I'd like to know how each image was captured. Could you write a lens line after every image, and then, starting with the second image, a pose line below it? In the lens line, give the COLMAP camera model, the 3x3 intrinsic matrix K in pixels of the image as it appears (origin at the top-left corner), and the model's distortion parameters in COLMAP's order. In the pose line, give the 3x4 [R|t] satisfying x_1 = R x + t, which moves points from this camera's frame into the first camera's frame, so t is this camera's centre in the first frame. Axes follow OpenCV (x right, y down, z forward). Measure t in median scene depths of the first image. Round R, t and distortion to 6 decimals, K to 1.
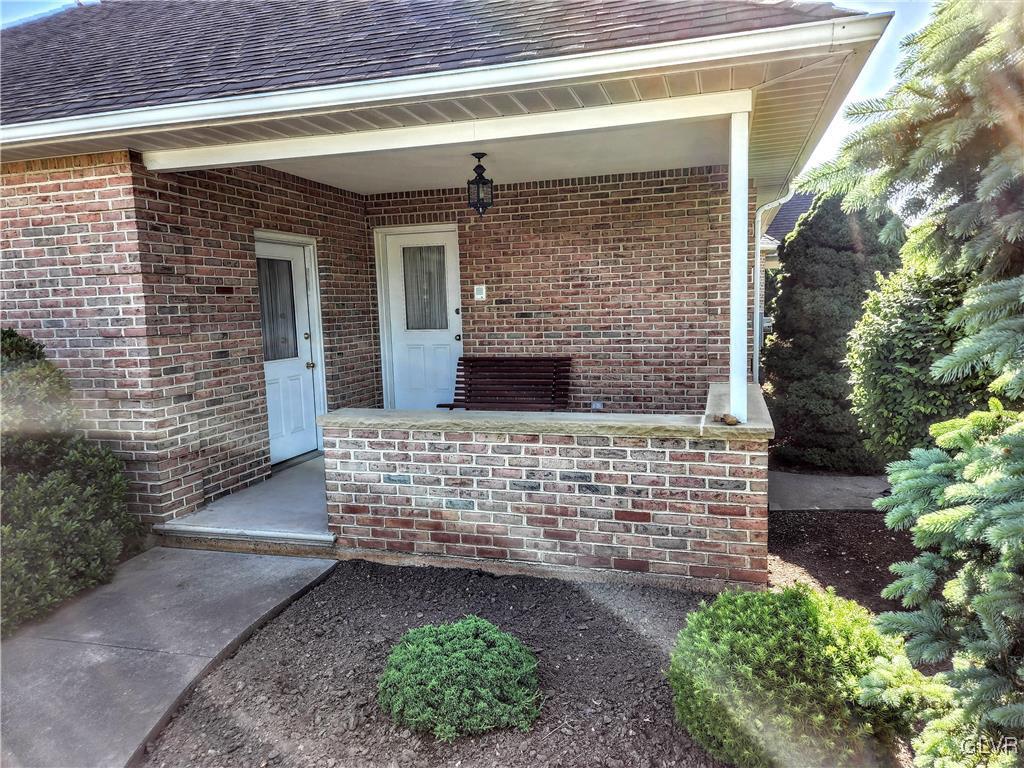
lens RADIAL K [[679.5, 0, 522.8], [0, 679.5, 385.3], [0, 0, 1]] dist [0.050940, -0.033796]
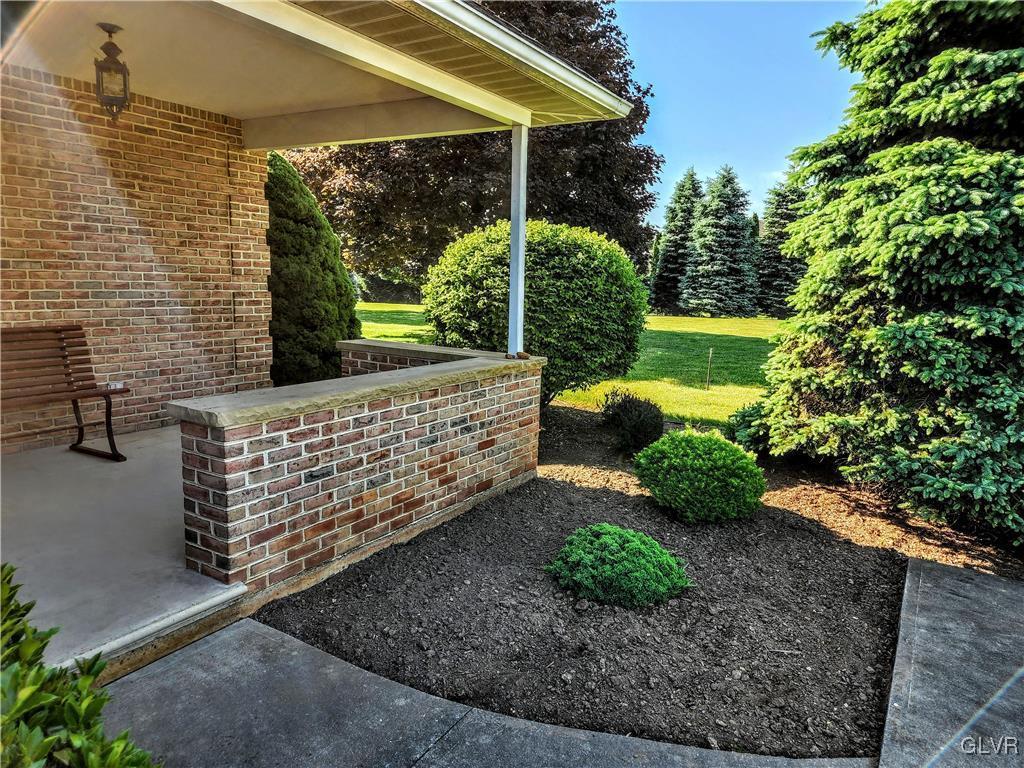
lens RADIAL K [[679.5, 0, 523.2], [0, 679.5, 386.7], [0, 0, 1]] dist [0.050940, -0.033796]
pose [[0.249698, -0.119070, 0.960975, -0.570725], [0.077963, 0.991661, 0.102614, -0.015574], [-0.965180, 0.049298, 0.256899, 0.372834]]
